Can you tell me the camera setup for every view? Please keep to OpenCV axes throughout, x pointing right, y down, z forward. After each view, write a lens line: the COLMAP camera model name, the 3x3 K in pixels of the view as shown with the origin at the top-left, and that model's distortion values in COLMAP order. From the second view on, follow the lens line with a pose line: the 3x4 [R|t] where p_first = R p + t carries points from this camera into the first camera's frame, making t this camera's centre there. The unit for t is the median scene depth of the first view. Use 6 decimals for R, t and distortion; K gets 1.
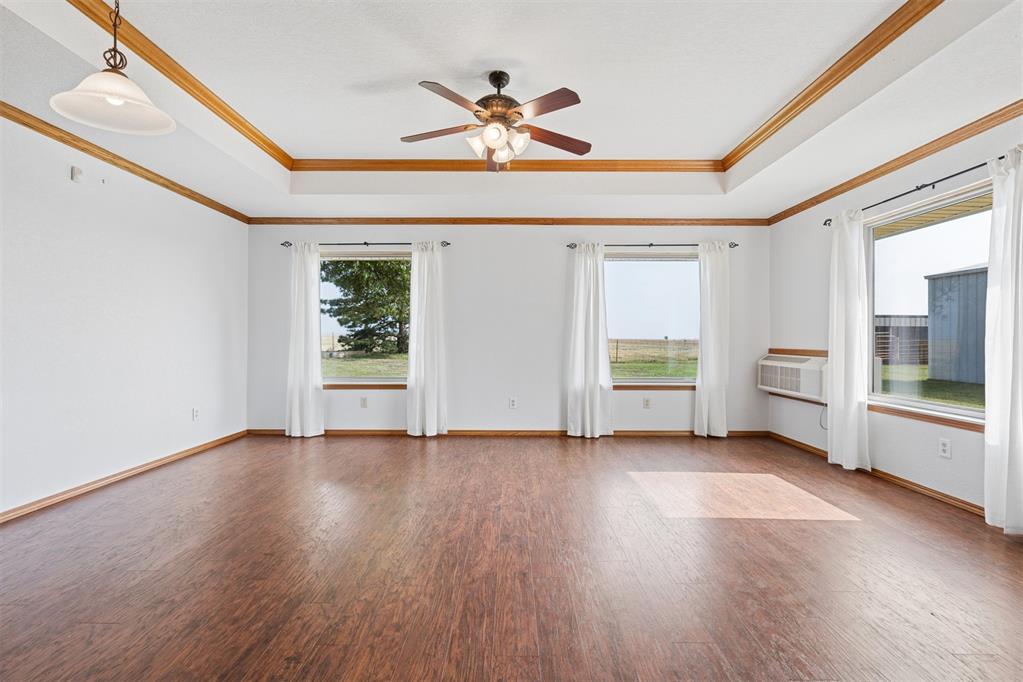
lens RADIAL K [[463.1, 0, 509.3], [0, 463.1, 340.0], [0, 0, 1]] dist [-0.001665, 0.000362]
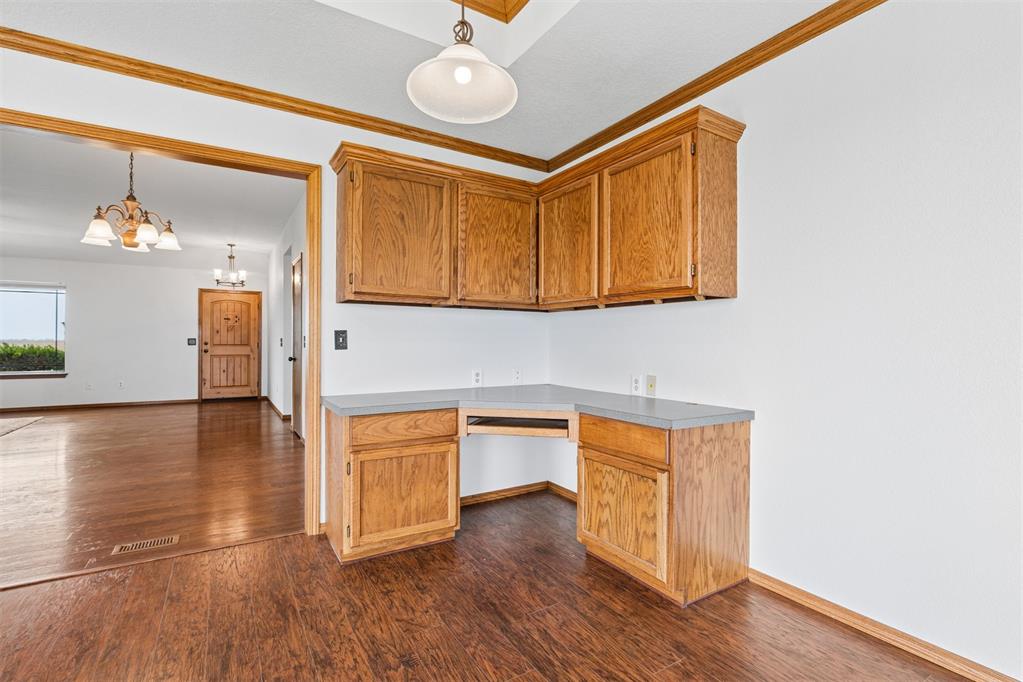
lens RADIAL K [[473.7, 0, 511.5], [0, 473.7, 341.0], [0, 0, 1]] dist [-0.006170, -0.000664]
pose [[-0.851406, -0.007299, -0.524456, -0.175560], [-0.007223, 0.999972, -0.002191, -0.005235], [0.524457, 0.001923, -0.851435, 0.687419]]
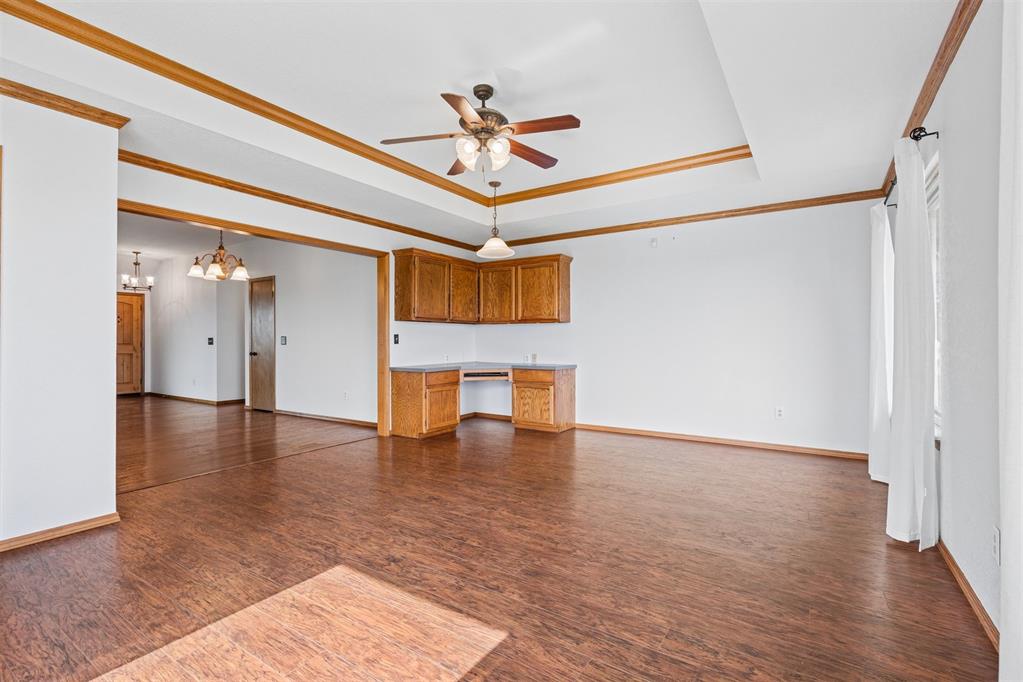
lens RADIAL K [[468.2, 0, 511.5], [0, 468.2, 341.0], [0, 0, 1]] dist [-0.003189, -0.000156]
pose [[-0.546423, -0.000712, -0.837509, 0.474949], [-0.001656, 0.999999, 0.000230, -0.002624], [0.837508, 0.001512, -0.546423, 0.936889]]
